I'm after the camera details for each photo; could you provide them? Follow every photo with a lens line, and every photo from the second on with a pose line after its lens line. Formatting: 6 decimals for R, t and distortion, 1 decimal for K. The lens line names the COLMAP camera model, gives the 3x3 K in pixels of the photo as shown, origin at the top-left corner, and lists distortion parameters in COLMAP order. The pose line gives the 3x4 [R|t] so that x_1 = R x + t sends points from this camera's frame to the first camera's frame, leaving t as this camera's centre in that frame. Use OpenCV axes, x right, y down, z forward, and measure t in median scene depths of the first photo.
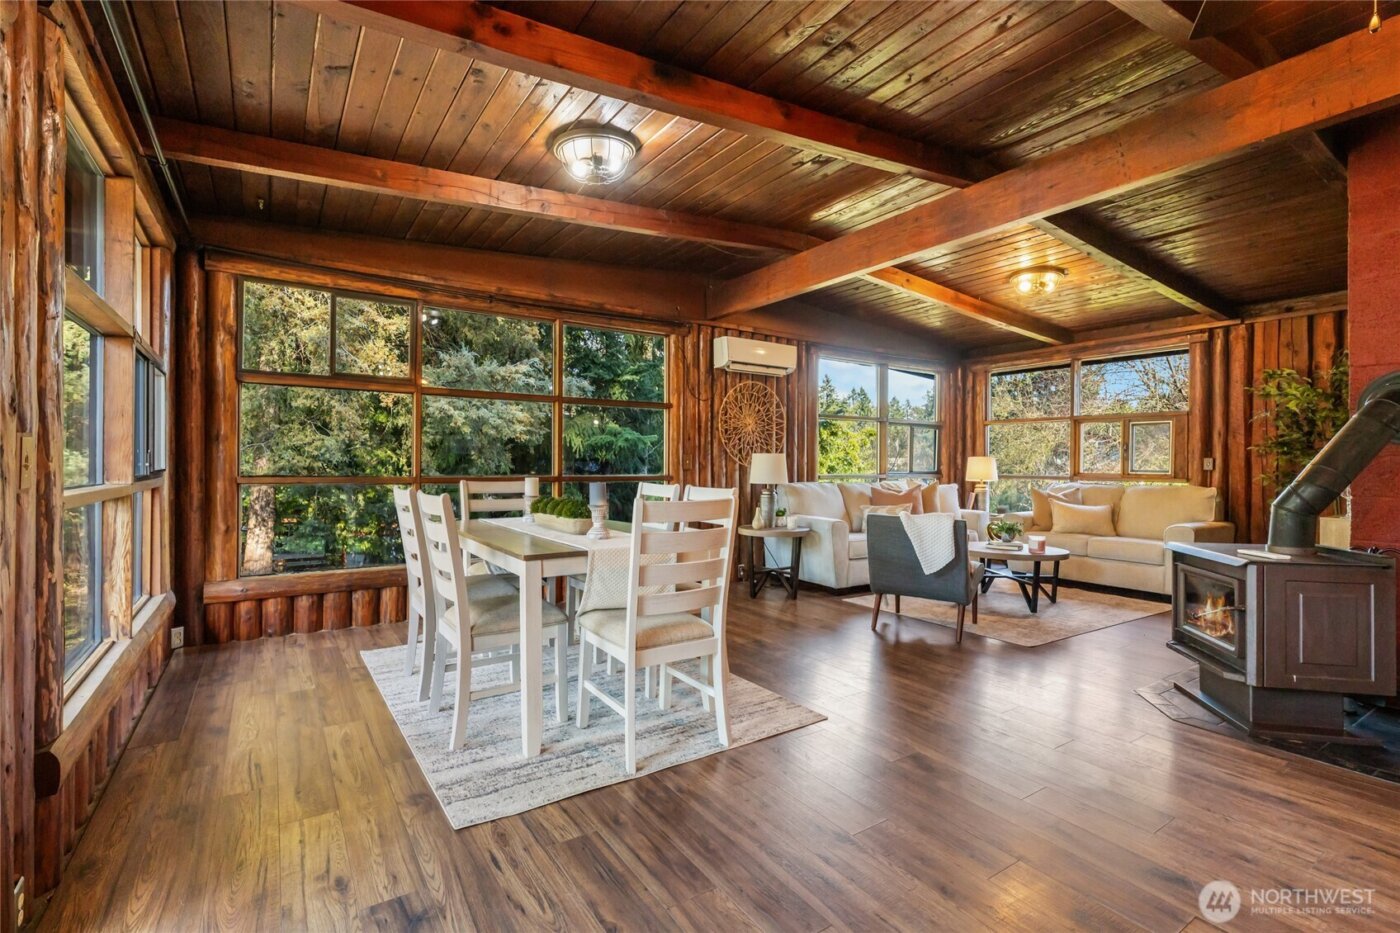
lens RADIAL K [[643.1, 0, 694.6], [0, 643.1, 464.5], [0, 0, 1]] dist [0.004498, 0.000890]
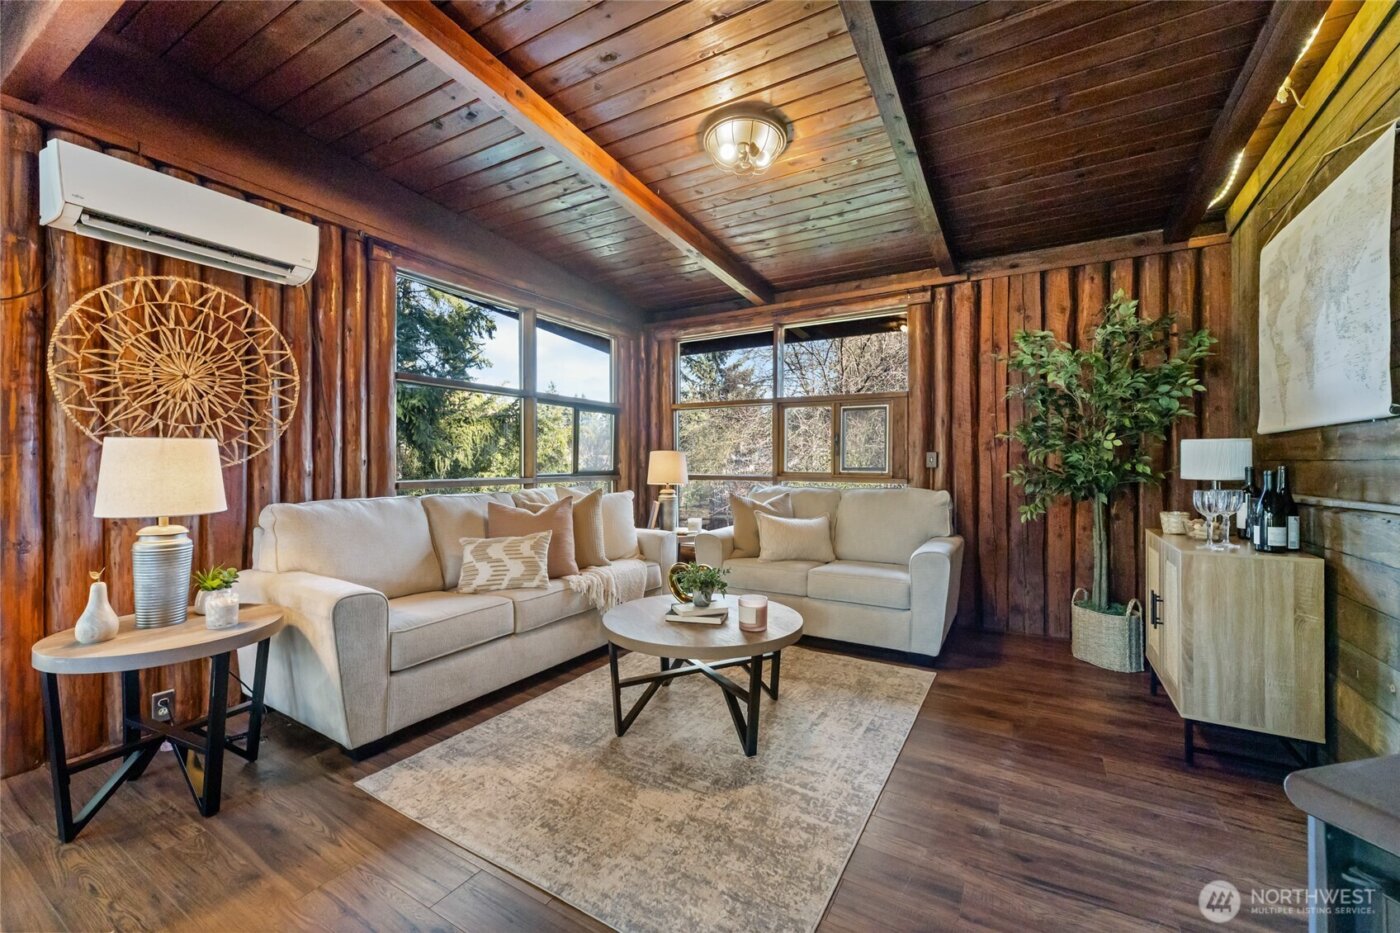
lens RADIAL K [[557.8, 0, 702.1], [0, 557.8, 461.8], [0, 0, 1]] dist [0.000031, 0.000004]
pose [[0.895907, -0.005950, 0.444201, 0.234593], [0.005569, 0.999982, 0.002162, -0.001207], [-0.444206, 0.000537, 0.895924, 0.489999]]
